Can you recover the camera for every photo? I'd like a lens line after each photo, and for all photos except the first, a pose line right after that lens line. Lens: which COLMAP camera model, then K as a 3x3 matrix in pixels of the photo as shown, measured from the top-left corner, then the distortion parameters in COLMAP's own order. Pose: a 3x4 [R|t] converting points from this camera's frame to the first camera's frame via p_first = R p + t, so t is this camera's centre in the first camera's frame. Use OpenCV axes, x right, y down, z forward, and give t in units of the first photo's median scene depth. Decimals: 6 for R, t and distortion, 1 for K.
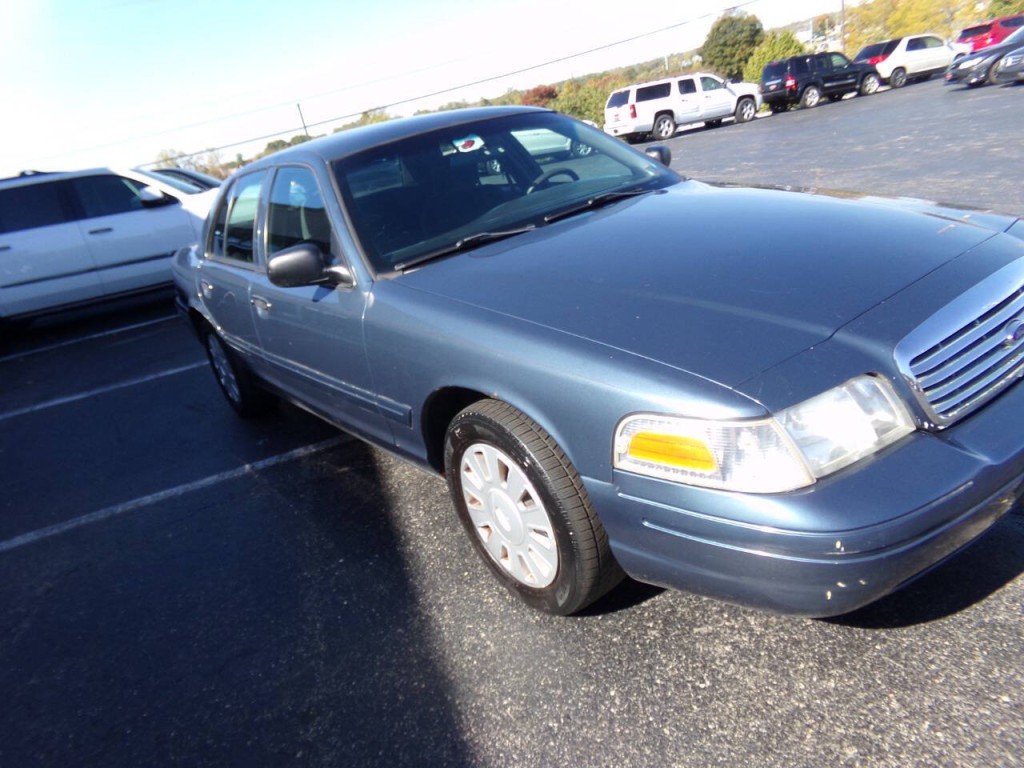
lens RADIAL K [[718.0, 0, 518.4], [0, 718.0, 383.6], [0, 0, 1]] dist [-0.017154, 0.051174]
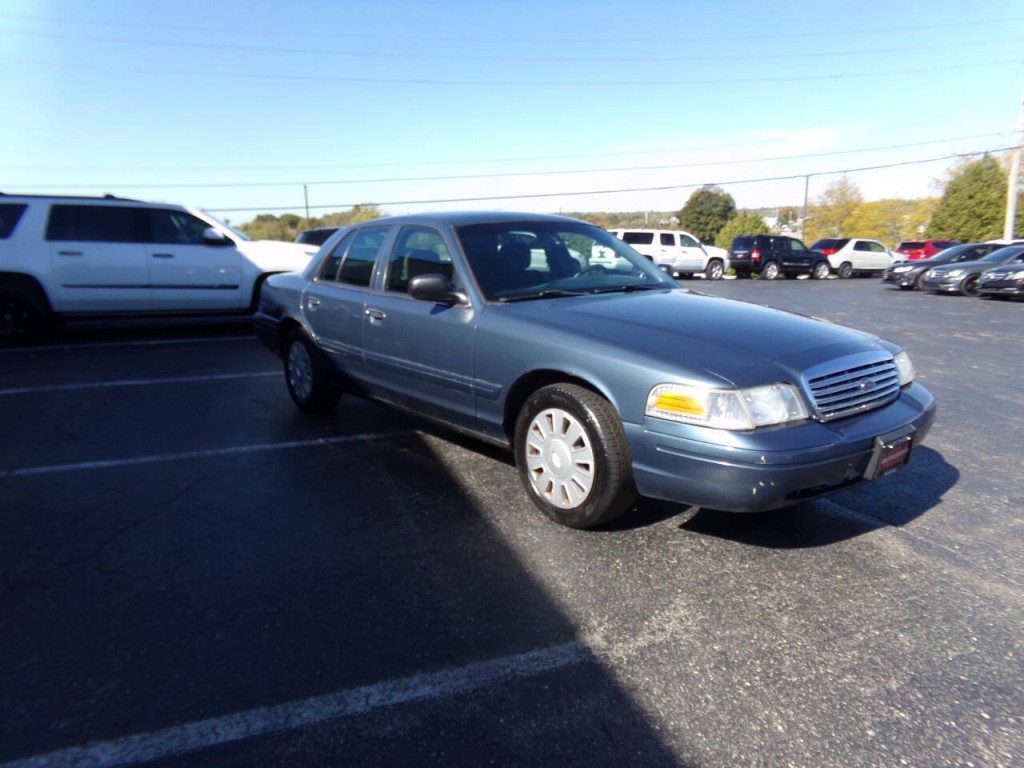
lens RADIAL K [[737.0, 0, 519.3], [0, 737.0, 389.7], [0, 0, 1]] dist [-0.022055, 0.050139]
pose [[0.981148, 0.180021, 0.070298, -0.202938], [-0.166701, 0.972369, -0.163428, 0.266987], [-0.097776, 0.148628, 0.984048, -0.502884]]
